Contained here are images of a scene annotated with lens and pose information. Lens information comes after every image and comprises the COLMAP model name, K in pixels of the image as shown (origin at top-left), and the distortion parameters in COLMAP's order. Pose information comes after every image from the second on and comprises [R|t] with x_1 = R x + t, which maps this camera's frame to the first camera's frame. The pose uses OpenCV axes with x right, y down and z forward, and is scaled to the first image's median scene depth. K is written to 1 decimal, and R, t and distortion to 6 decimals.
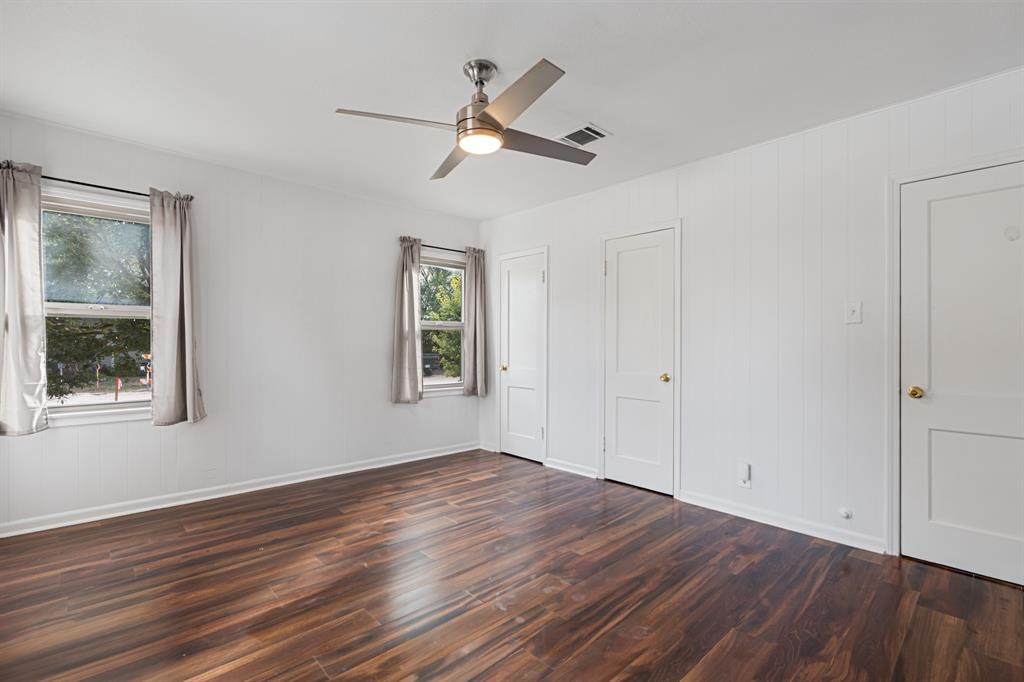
lens RADIAL K [[464.7, 0, 515.6], [0, 464.7, 336.8], [0, 0, 1]] dist [-0.001601, 0.000691]
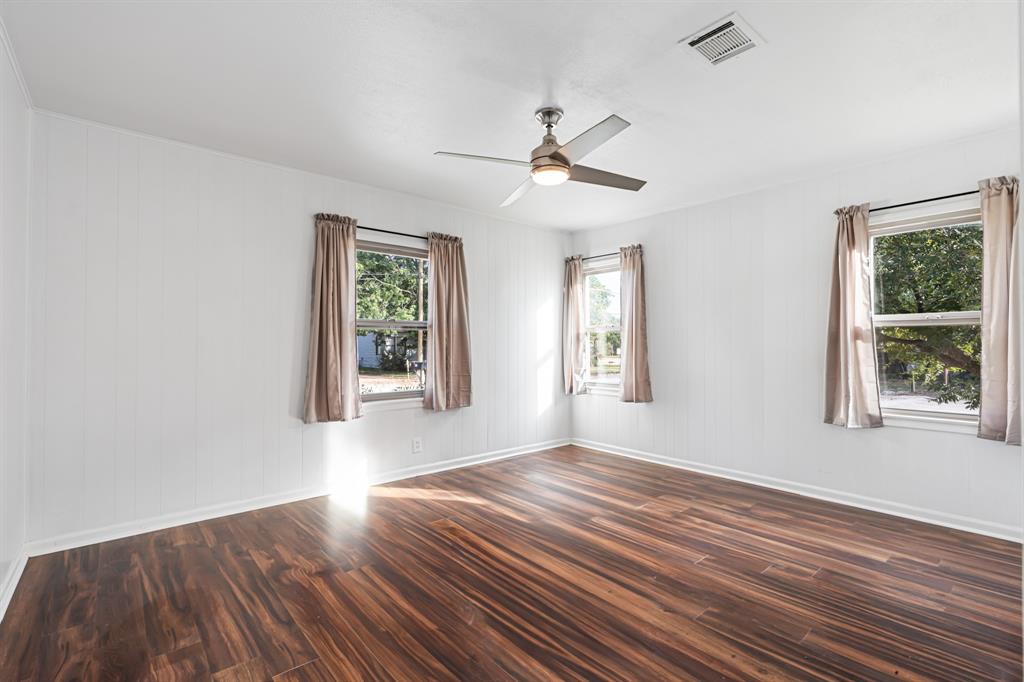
lens RADIAL K [[464.7, 0, 515.6], [0, 464.7, 336.8], [0, 0, 1]] dist [-0.001601, 0.000691]
pose [[-0.012116, -0.025532, -0.999601, 0.703893], [0.007054, 0.999647, -0.025619, 0.014229], [0.999902, -0.007361, -0.011931, 0.610729]]
